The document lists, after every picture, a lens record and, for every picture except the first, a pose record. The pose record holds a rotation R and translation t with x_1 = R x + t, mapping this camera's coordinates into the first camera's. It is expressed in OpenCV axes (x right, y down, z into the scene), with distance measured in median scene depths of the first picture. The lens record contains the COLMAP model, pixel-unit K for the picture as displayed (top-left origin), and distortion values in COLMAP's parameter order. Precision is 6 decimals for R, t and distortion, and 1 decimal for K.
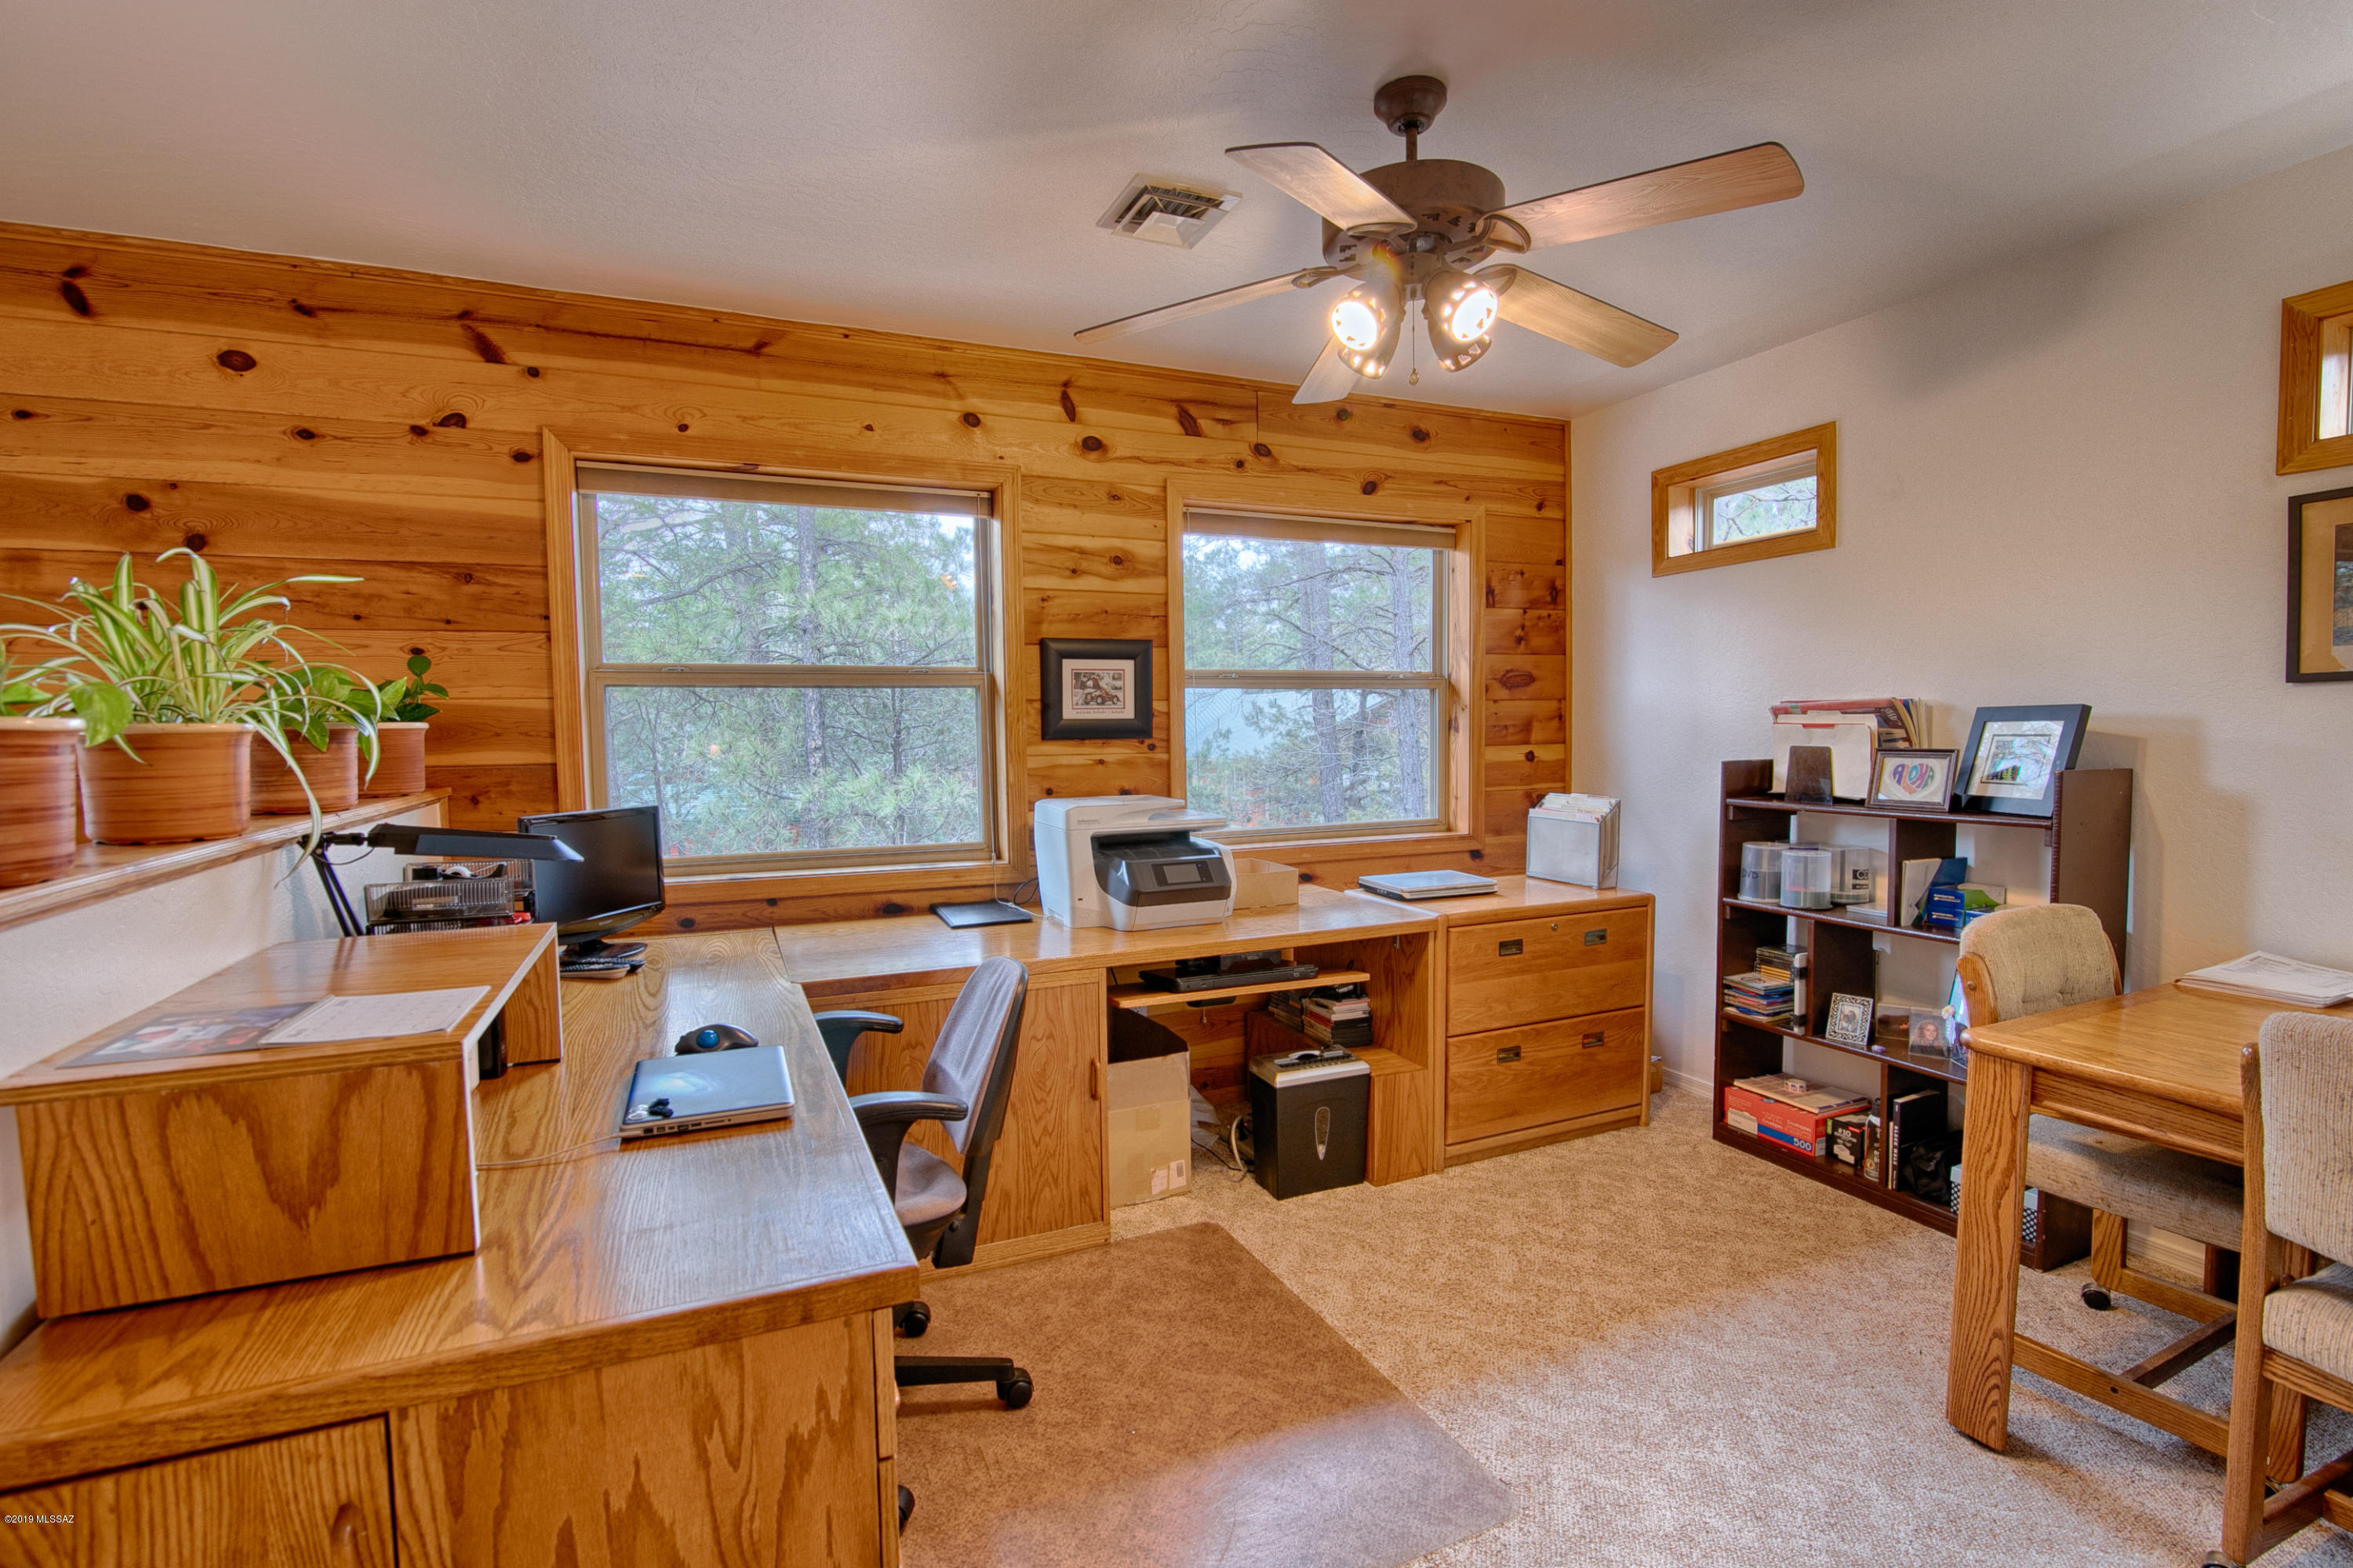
lens RADIAL K [[1081.6, 0, 1176.4], [0, 1081.6, 791.1], [0, 0, 1]] dist [-0.018738, 0.000724]
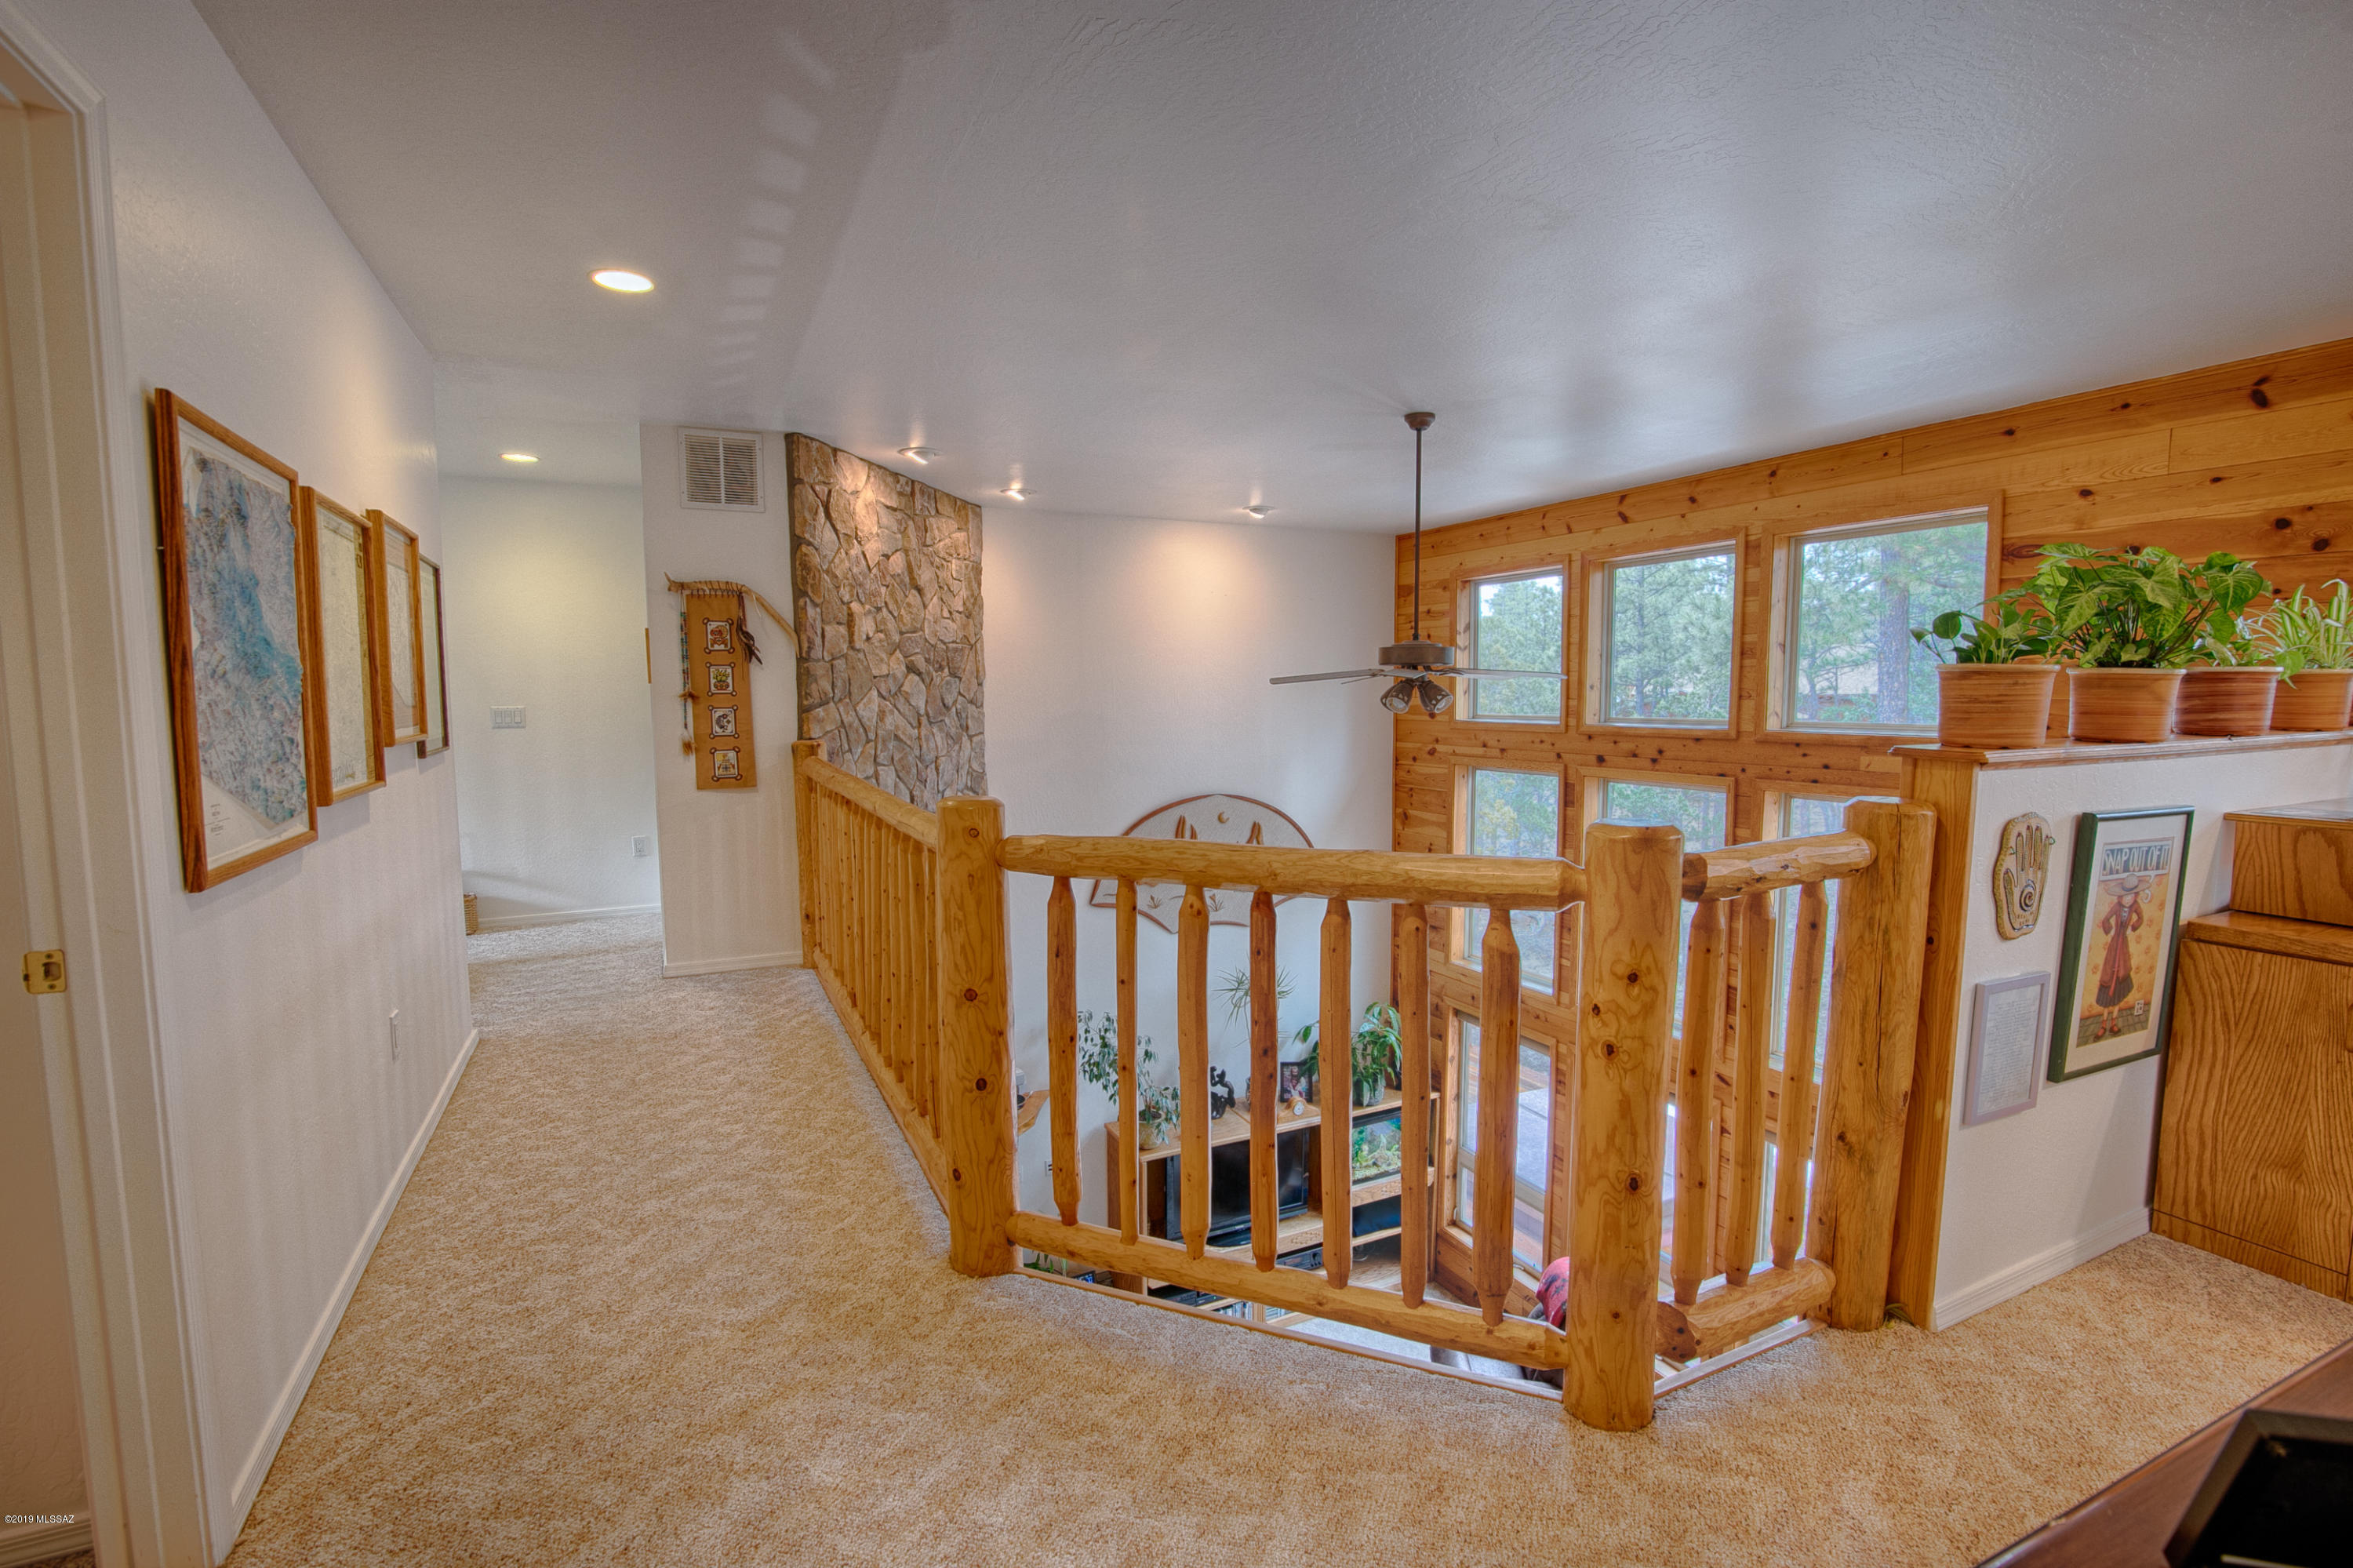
lens RADIAL K [[1081.6, 0, 1176.3], [0, 1081.6, 795.8], [0, 0, 1]] dist [-0.018738, 0.000724]
pose [[0.043962, 0.109483, -0.993016, 0.940100], [-0.053599, 0.992804, 0.107086, 0.073534], [0.997594, 0.048517, 0.049514, -1.194531]]
